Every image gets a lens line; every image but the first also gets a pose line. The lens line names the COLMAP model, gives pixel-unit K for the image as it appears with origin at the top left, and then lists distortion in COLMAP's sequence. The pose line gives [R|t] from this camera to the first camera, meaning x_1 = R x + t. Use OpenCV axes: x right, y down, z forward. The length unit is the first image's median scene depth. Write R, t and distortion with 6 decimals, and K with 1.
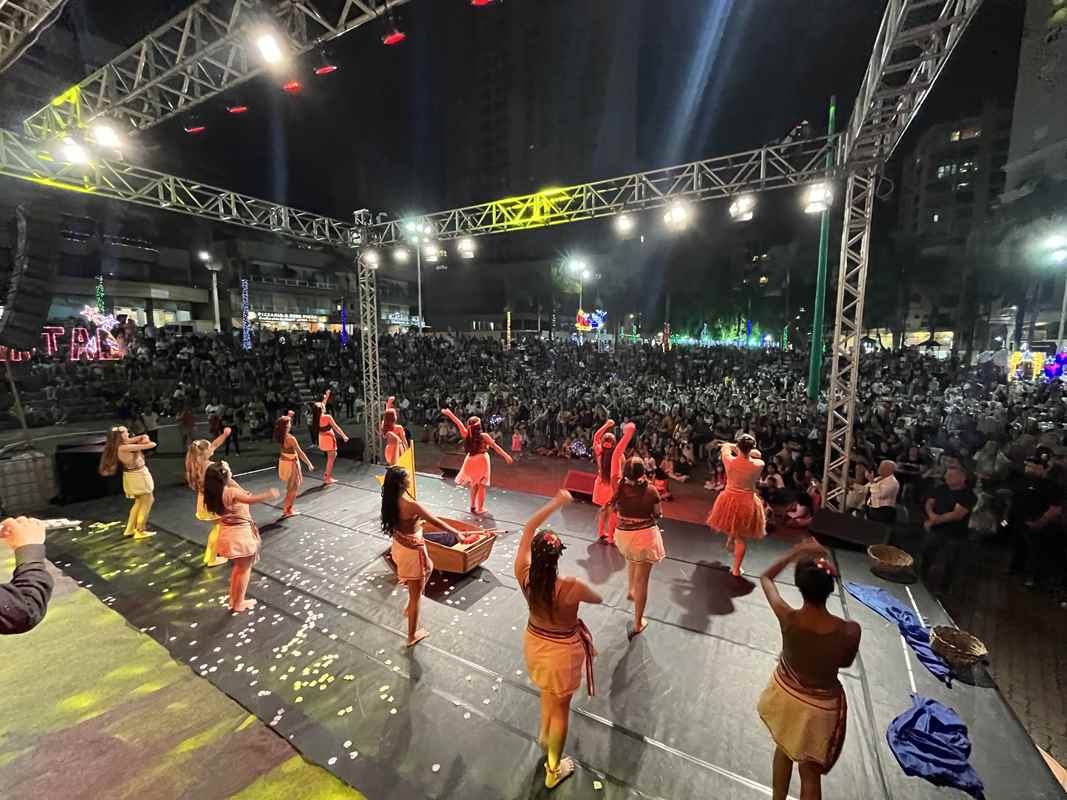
lens RADIAL K [[441.4, 0, 533.5], [0, 441.4, 400.0], [0, 0, 1]] dist [0.000328, -0.000143]
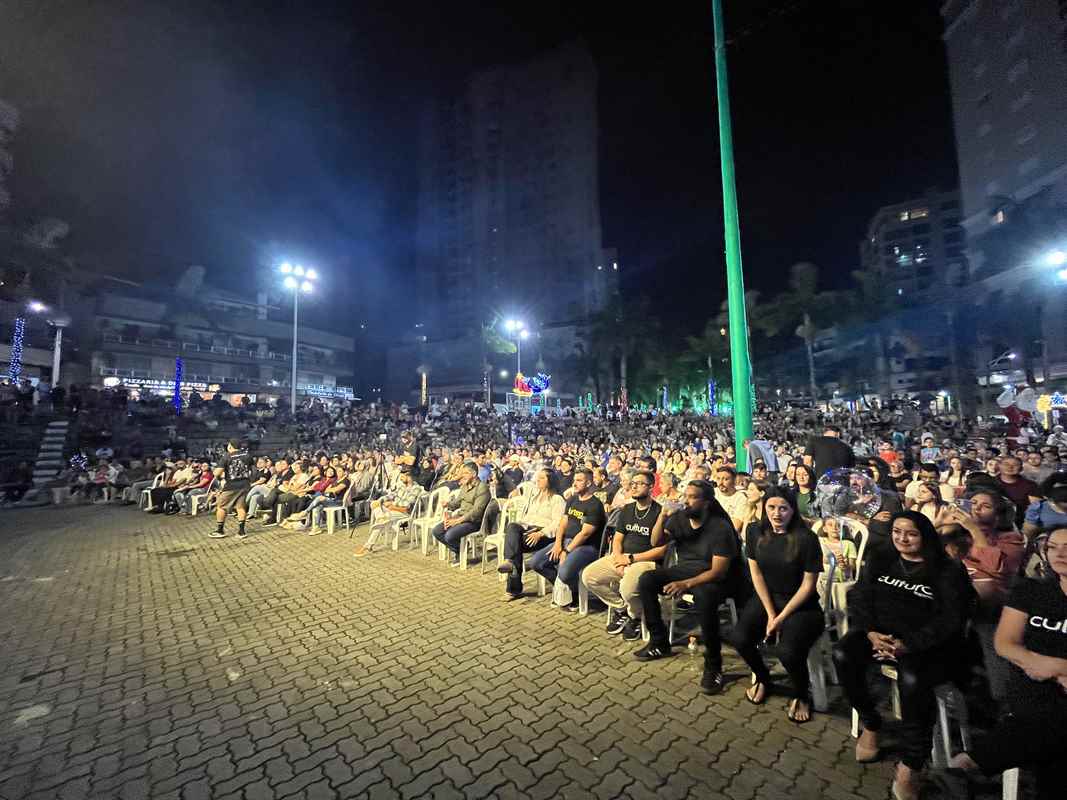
lens RADIAL K [[435.5, 0, 533.5], [0, 435.5, 400.0], [0, 0, 1]] dist [-0.000927, -0.000671]
pose [[0.999789, -0.017767, 0.010319, 0.124203], [0.019431, 0.980860, -0.193740, 0.014780], [-0.006680, 0.193900, 0.980999, 0.164158]]
